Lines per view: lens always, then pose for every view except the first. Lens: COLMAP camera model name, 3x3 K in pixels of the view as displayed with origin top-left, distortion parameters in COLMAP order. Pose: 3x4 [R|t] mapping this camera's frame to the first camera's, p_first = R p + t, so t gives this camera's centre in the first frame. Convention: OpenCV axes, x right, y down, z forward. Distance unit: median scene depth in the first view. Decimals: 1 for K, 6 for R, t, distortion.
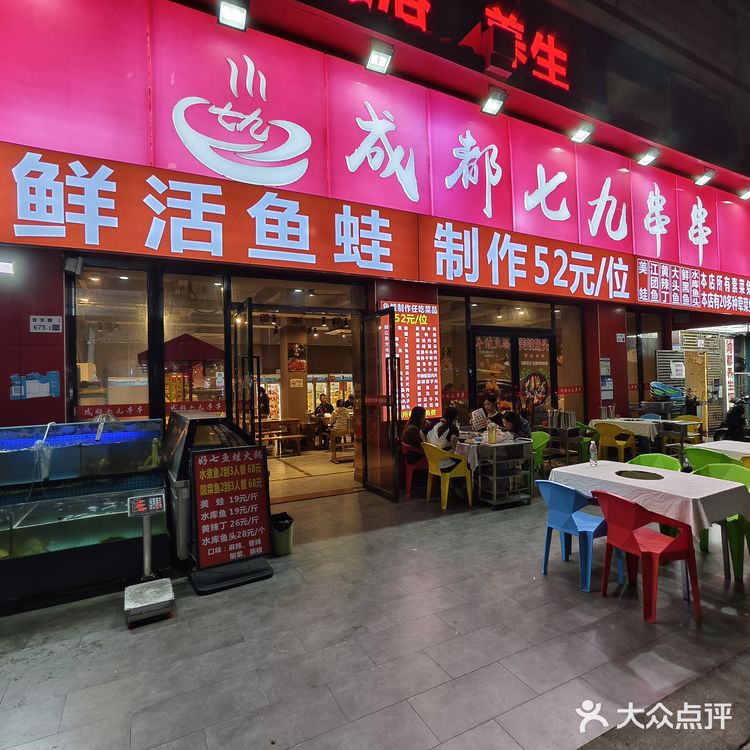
lens RADIAL K [[444.2, 0, 375.1], [0, 444.2, 372.8], [0, 0, 1]] dist [-0.008021, -0.001091]
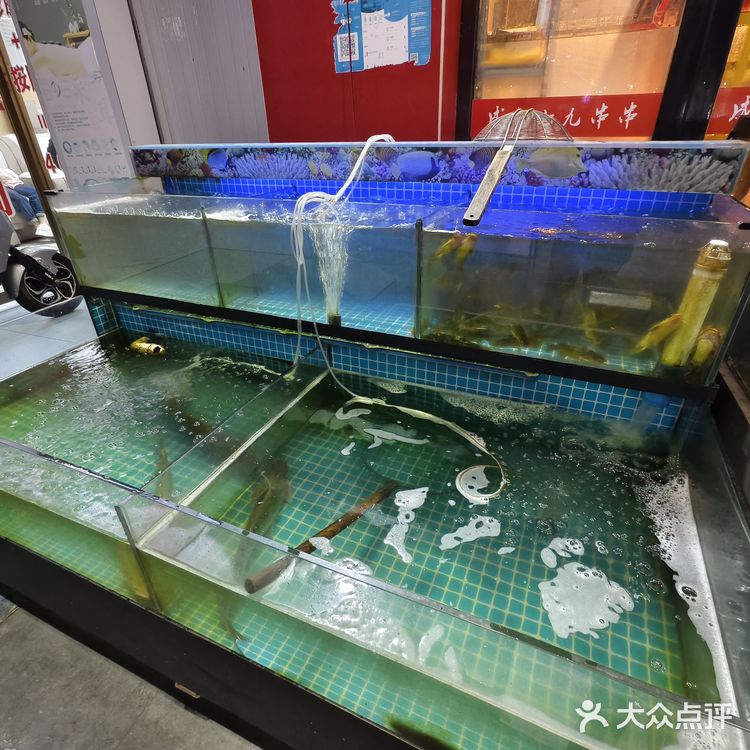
lens RADIAL K [[444.2, 0, 375.8], [0, 444.2, 373.8], [0, 0, 1]] dist [-0.008021, -0.001091]
pose [[0.636957, 0.396118, -0.661344, -0.362962], [0.012382, 0.852519, 0.522549, 0.074210], [0.770800, -0.341030, 0.538114, 0.622217]]
